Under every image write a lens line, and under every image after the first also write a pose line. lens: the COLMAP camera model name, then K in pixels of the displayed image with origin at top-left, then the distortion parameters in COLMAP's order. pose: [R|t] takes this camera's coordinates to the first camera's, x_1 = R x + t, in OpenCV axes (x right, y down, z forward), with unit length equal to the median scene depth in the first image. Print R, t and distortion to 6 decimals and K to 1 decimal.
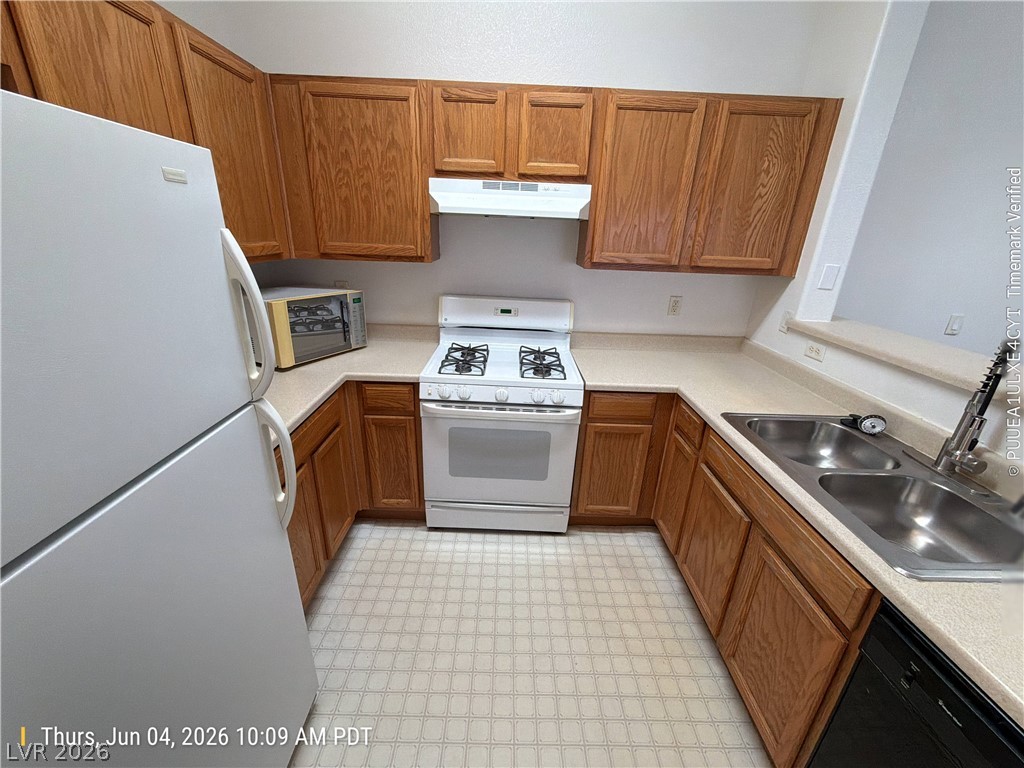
lens RADIAL K [[415.4, 0, 510.3], [0, 415.4, 386.7], [0, 0, 1]] dist [0.000863, -0.000176]
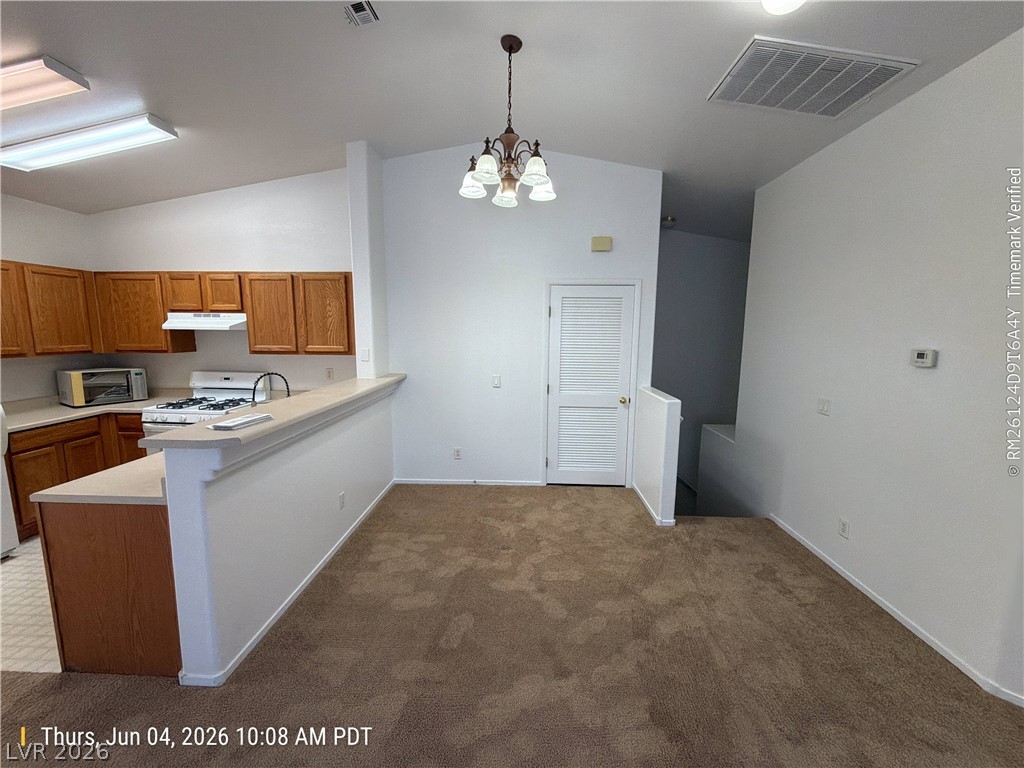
lens RADIAL K [[415.4, 0, 510.4], [0, 415.4, 387.4], [0, 0, 1]] dist [0.000863, -0.000176]
pose [[0.998691, -0.023715, -0.045320, 1.558574], [0.013079, 0.974966, -0.221970, 0.322440], [0.049450, 0.221087, 0.974000, -0.809645]]
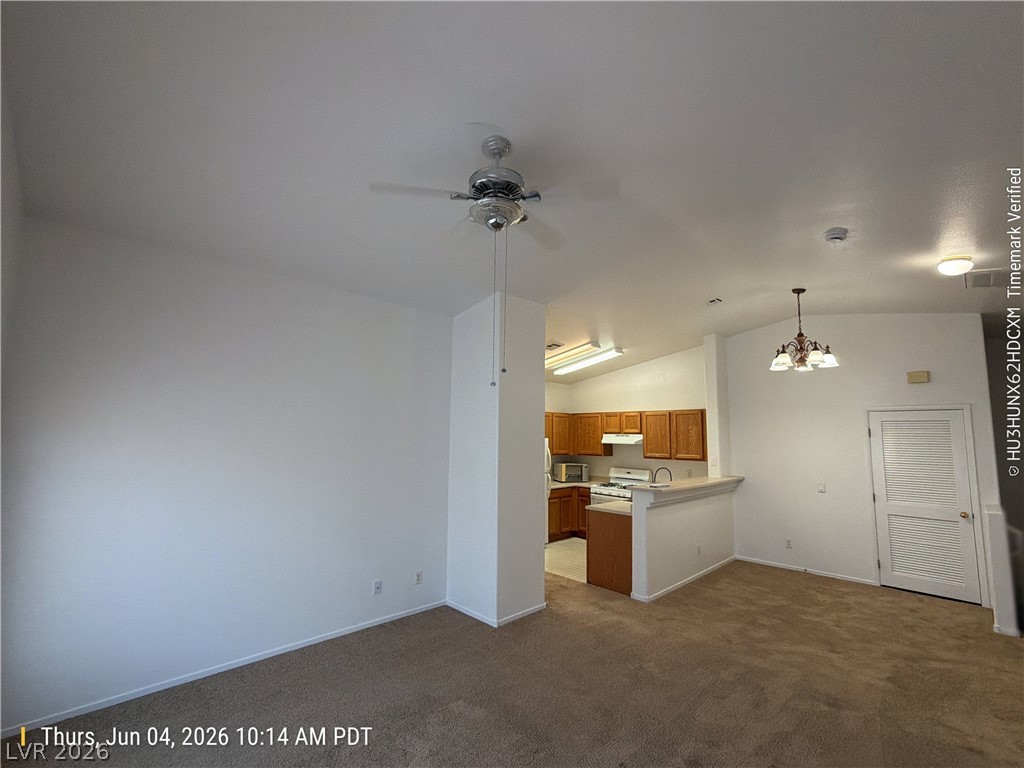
lens RADIAL K [[449.4, 0, 512.1], [0, 449.4, 387.4], [0, 0, 1]] dist [-0.002442, 0.000516]
pose [[0.702832, -0.103942, -0.703721, 2.117303], [-0.240181, 0.896499, -0.372294, 0.818767], [0.669582, 0.430680, 0.605123, -2.171720]]
